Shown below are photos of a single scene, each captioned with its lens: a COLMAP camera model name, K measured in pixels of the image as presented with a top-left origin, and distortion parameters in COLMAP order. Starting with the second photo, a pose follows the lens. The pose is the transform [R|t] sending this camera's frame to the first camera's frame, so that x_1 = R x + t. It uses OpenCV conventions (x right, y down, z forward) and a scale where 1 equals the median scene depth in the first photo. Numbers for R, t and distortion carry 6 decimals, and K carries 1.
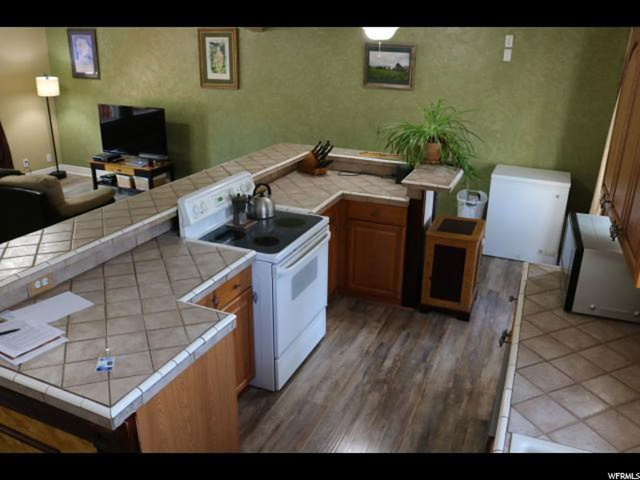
lens RADIAL K [[536.5, 0, 321.9], [0, 536.5, 236.4], [0, 0, 1]] dist [-0.124950, 0.063269]
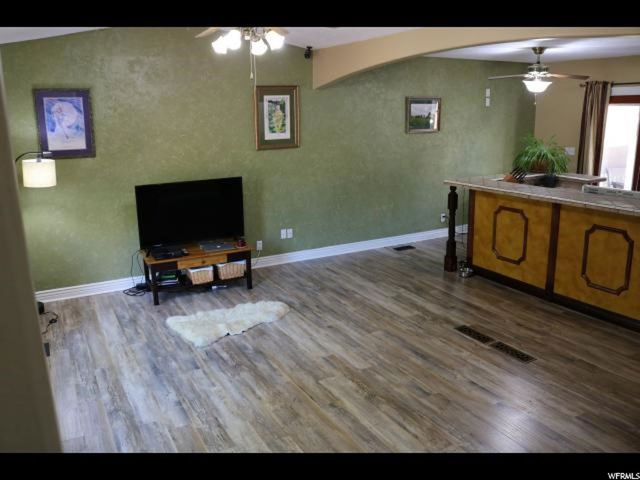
lens RADIAL K [[536.5, 0, 319.5], [0, 536.5, 239.7], [0, 0, 1]] dist [-0.124950, 0.063269]
pose [[0.615680, -0.223137, 0.755743, -0.858594], [0.304232, 0.952018, 0.033240, -0.129248], [-0.726898, 0.209456, 0.654024, 0.344301]]
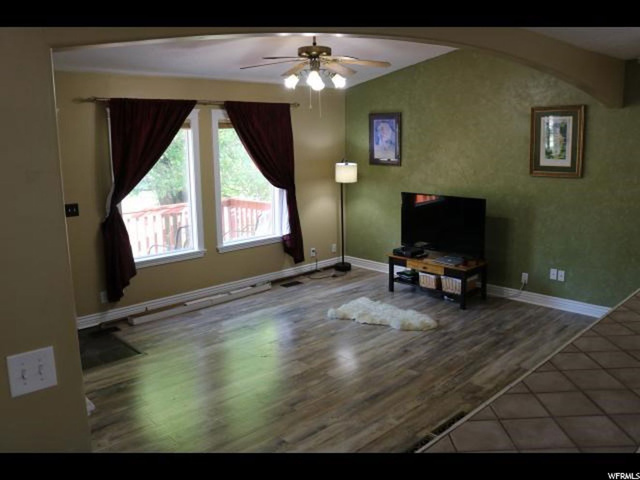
lens RADIAL K [[536.5, 0, 321.3], [0, 536.5, 240.3], [0, 0, 1]] dist [-0.124950, 0.063269]
pose [[0.922338, 0.034673, -0.384826, -0.202073], [-0.096948, 0.984872, -0.143625, -0.026868], [0.374024, 0.169779, 0.911746, 0.124441]]
